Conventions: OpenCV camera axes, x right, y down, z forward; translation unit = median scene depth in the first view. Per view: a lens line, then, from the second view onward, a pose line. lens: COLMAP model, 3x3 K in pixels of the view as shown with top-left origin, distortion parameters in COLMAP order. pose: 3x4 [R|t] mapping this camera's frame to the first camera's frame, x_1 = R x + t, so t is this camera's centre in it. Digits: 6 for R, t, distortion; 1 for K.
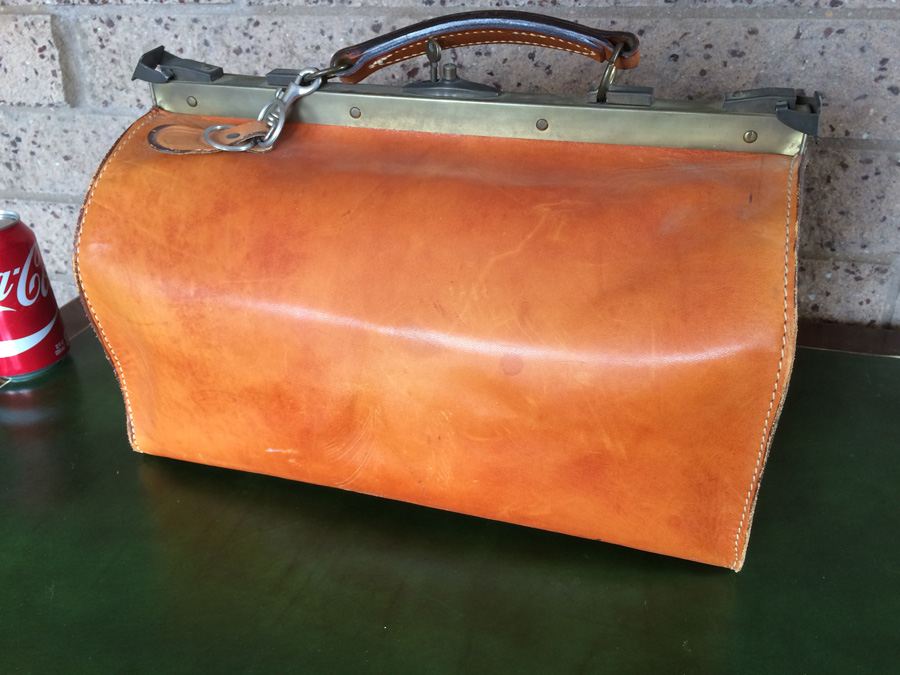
lens RADIAL K [[776.7, 0, 450.0], [0, 776.7, 337.5], [0, 0, 1]] dist [0.074214, -0.090112]
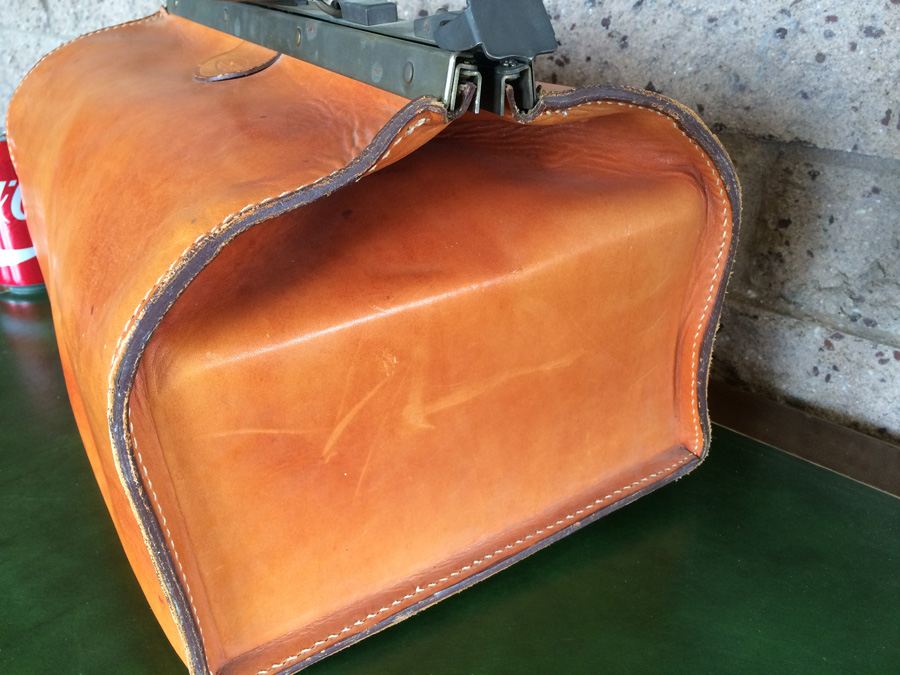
lens RADIAL K [[781.9, 0, 450.0], [0, 781.9, 337.5], [0, 0, 1]] dist [0.057312, -0.076436]
pose [[0.889711, 0.224549, -0.397481, 0.340348], [-0.237875, 0.971161, 0.016185, -0.034475], [0.389653, 0.080151, 0.917467, 0.250697]]
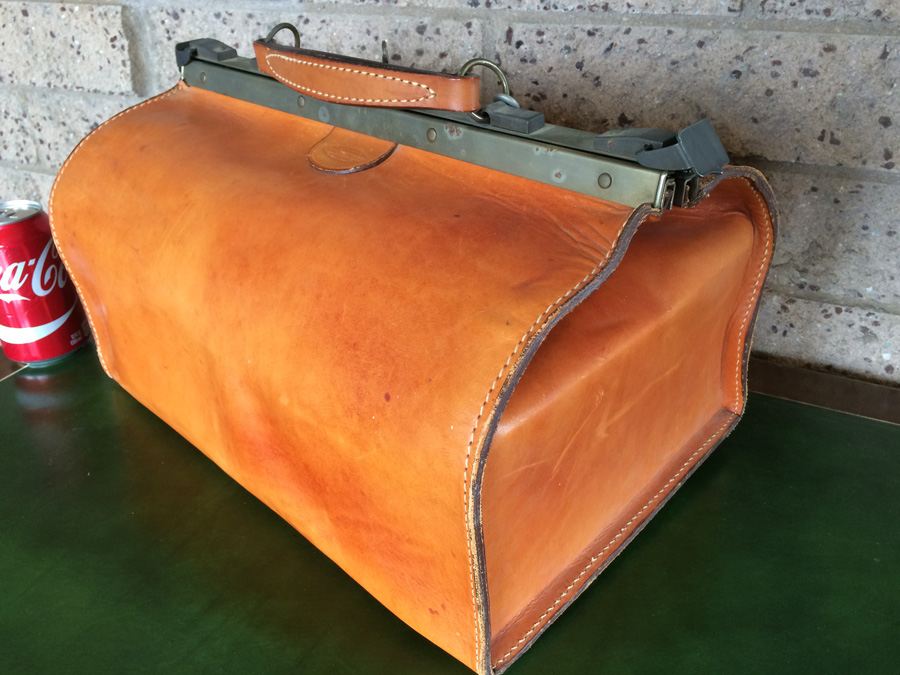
lens RADIAL K [[776.7, 0, 450.0], [0, 776.7, 337.5], [0, 0, 1]] dist [0.074214, -0.090112]
pose [[0.981662, 0.093614, -0.166061, 0.135169], [-0.090599, 0.995557, 0.025656, -0.052024], [0.167725, -0.010141, 0.985782, 0.068380]]
